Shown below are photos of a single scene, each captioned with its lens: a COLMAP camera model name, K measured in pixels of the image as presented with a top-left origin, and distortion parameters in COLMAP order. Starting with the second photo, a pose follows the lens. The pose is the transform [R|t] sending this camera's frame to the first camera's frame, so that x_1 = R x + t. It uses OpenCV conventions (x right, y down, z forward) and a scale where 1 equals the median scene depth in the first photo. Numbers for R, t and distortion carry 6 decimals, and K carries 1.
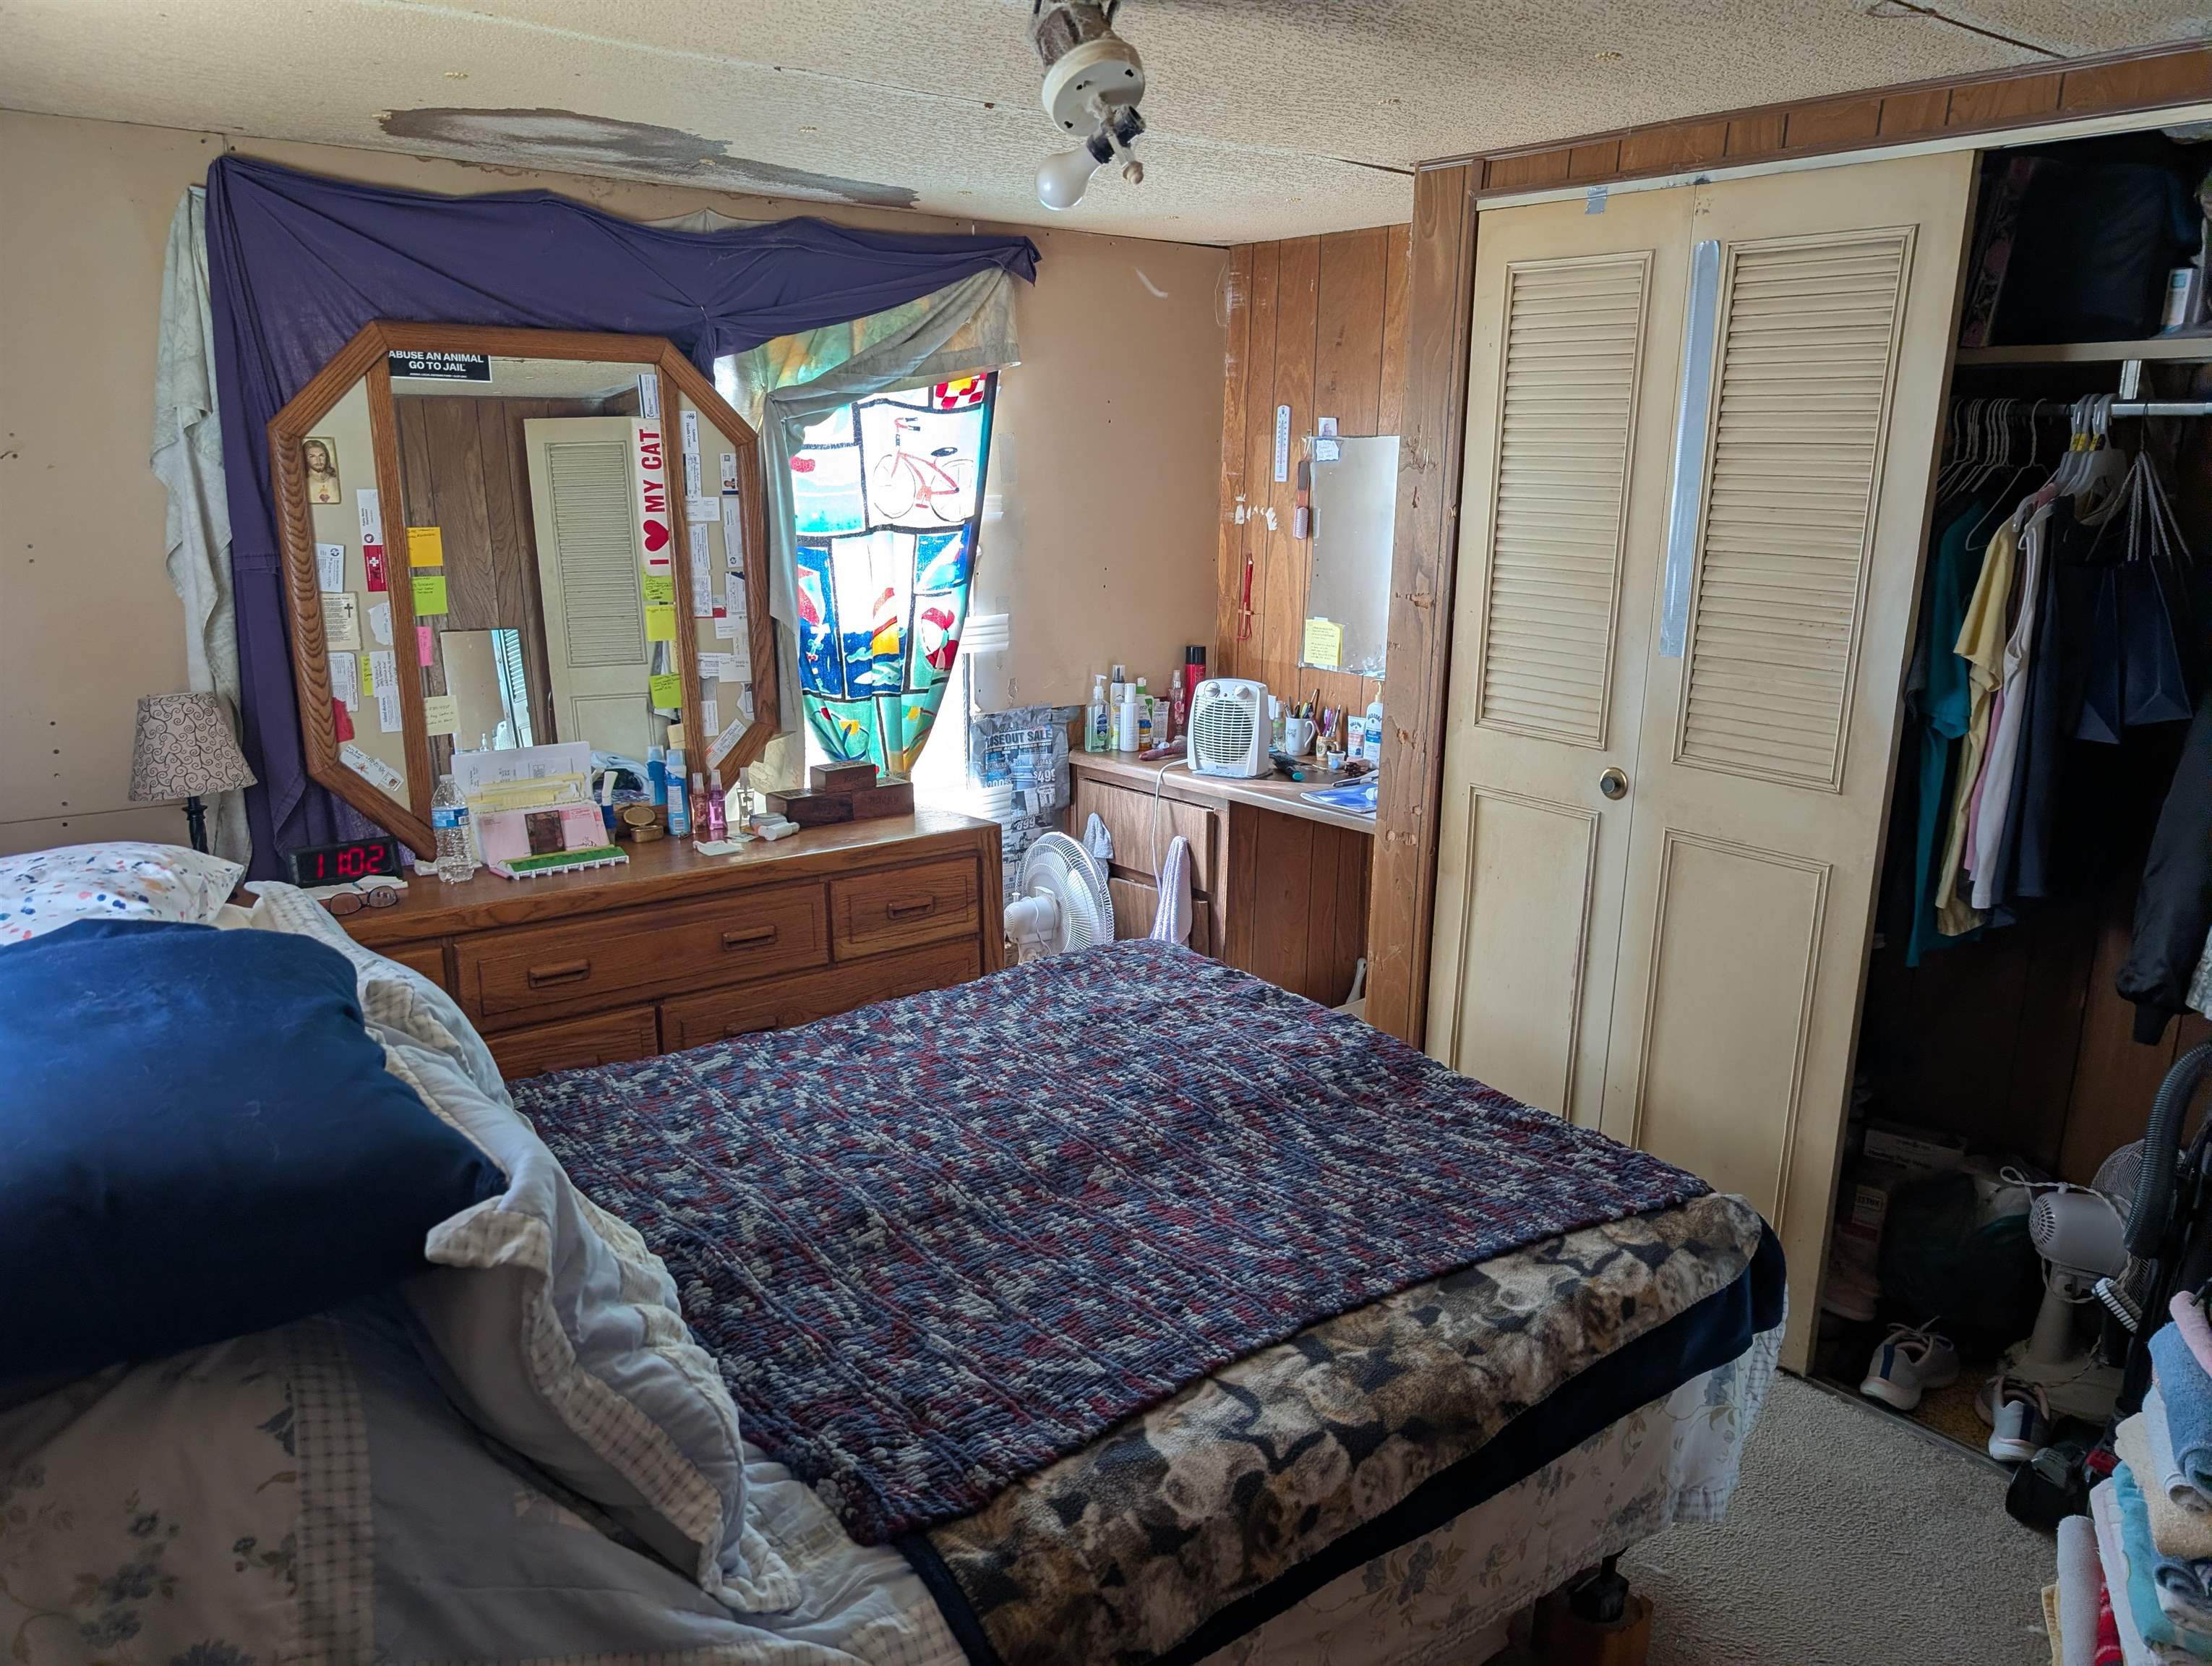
lens RADIAL K [[1578.2, 0, 1118.0], [0, 1578.2, 821.1], [0, 0, 1]] dist [0.027710, -0.021842]
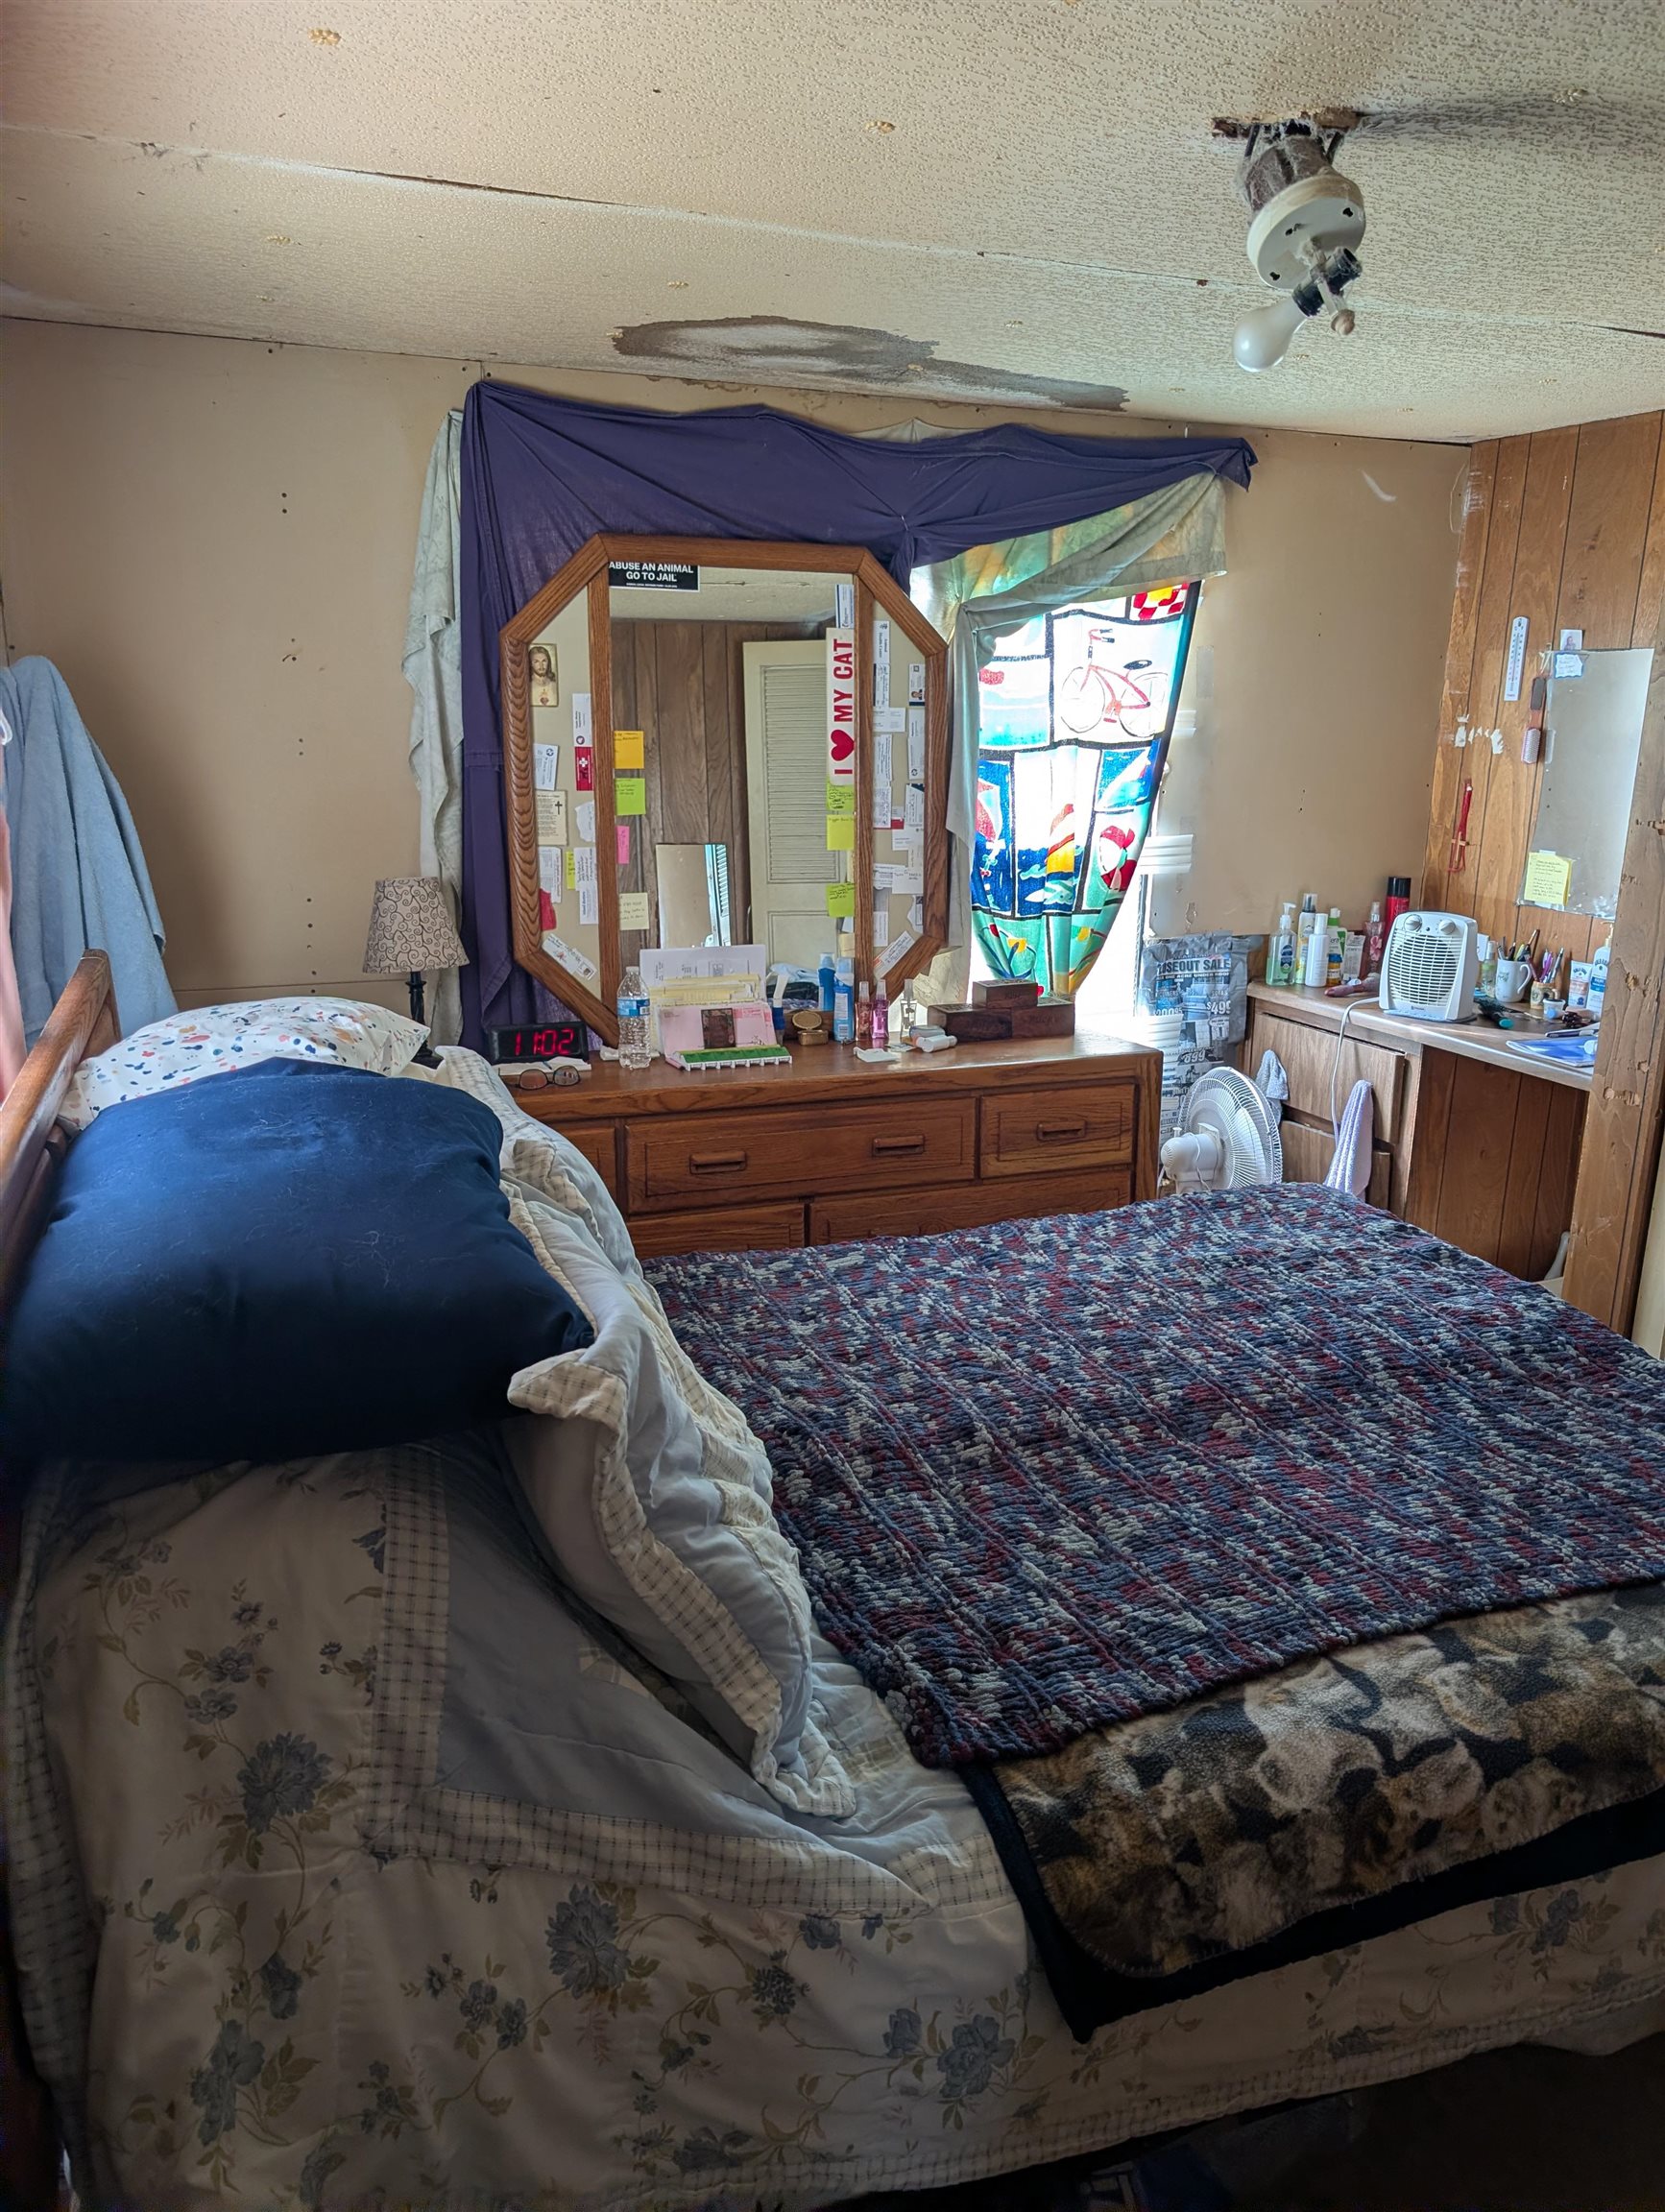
lens RADIAL K [[1581.8, 0, 871.9], [0, 1581.8, 1078.1], [0, 0, 1]] dist [0.024662, -0.030282]
pose [[0.960546, 0.072649, -0.268465, 0.017791], [-0.070007, 0.997358, 0.019413, 0.014891], [0.269165, 0.000148, 0.963094, 0.038334]]
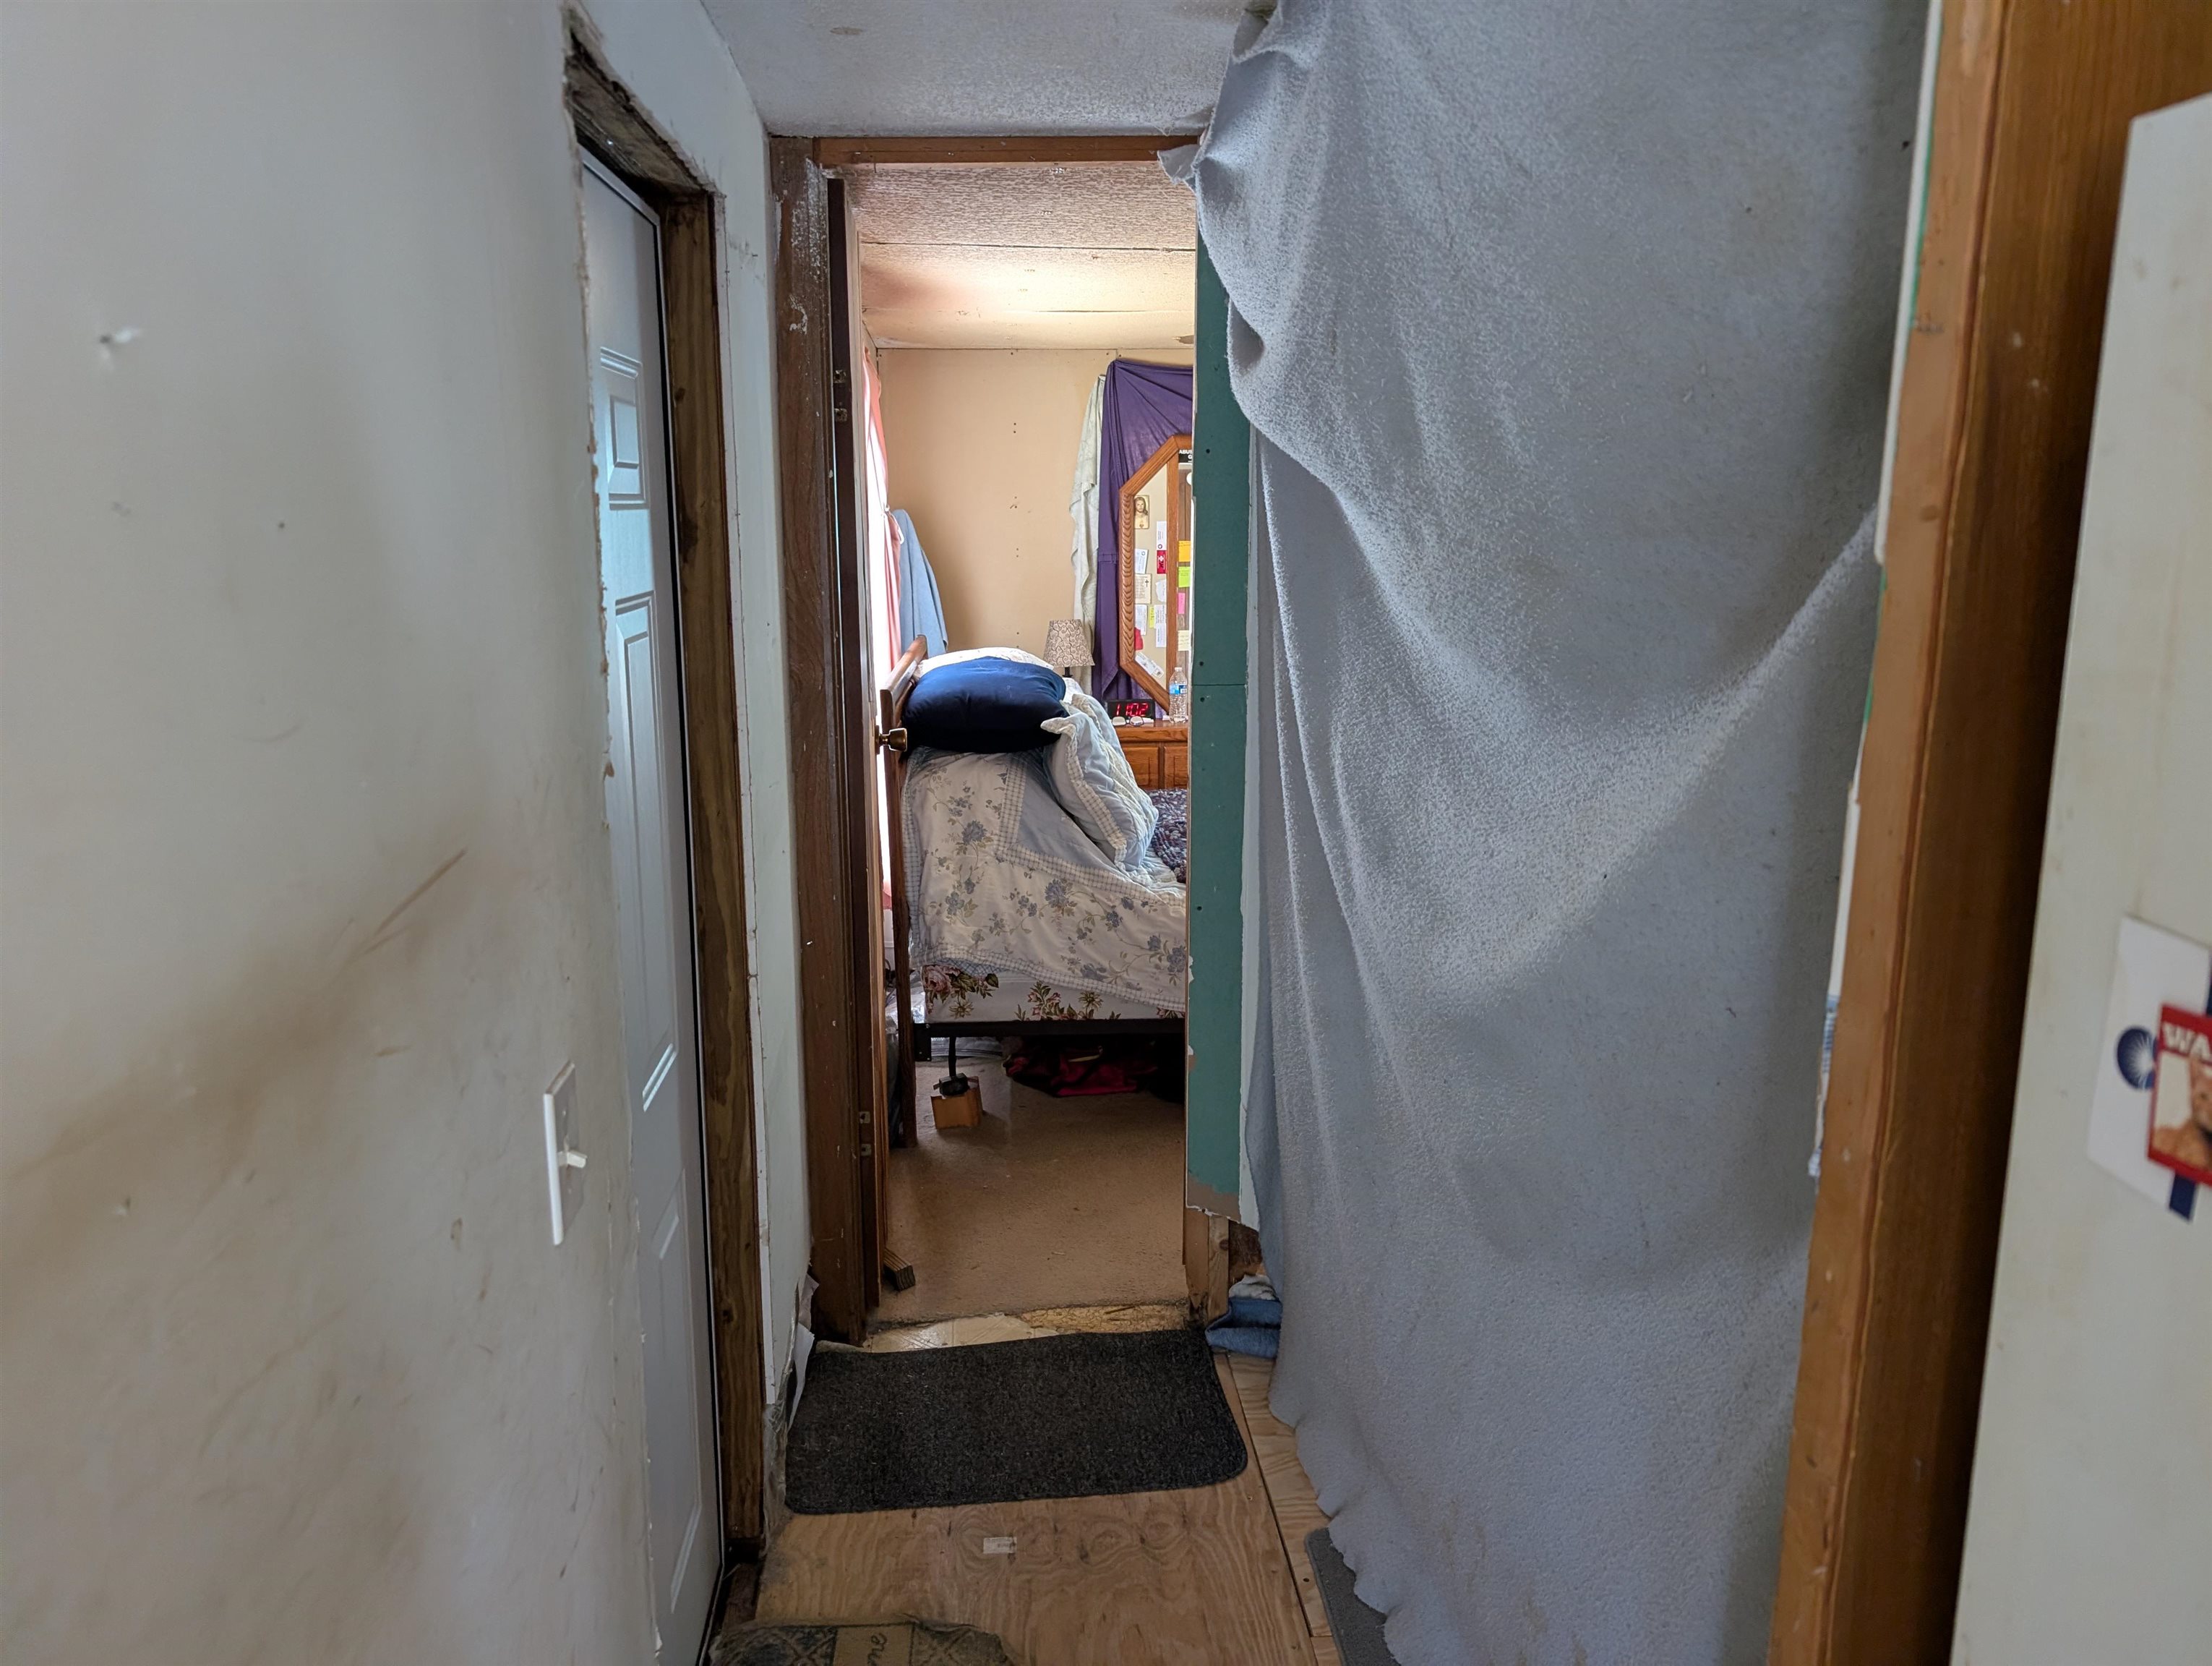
lens RADIAL K [[1581.9, 0, 1106.0], [0, 1581.9, 833.0], [0, 0, 1]] dist [0.024662, -0.030282]
pose [[0.831137, 0.093941, -0.548075, 0.656599], [-0.110581, 0.993864, 0.002657, 0.199605], [0.544961, 0.058398, 0.836425, -0.736373]]
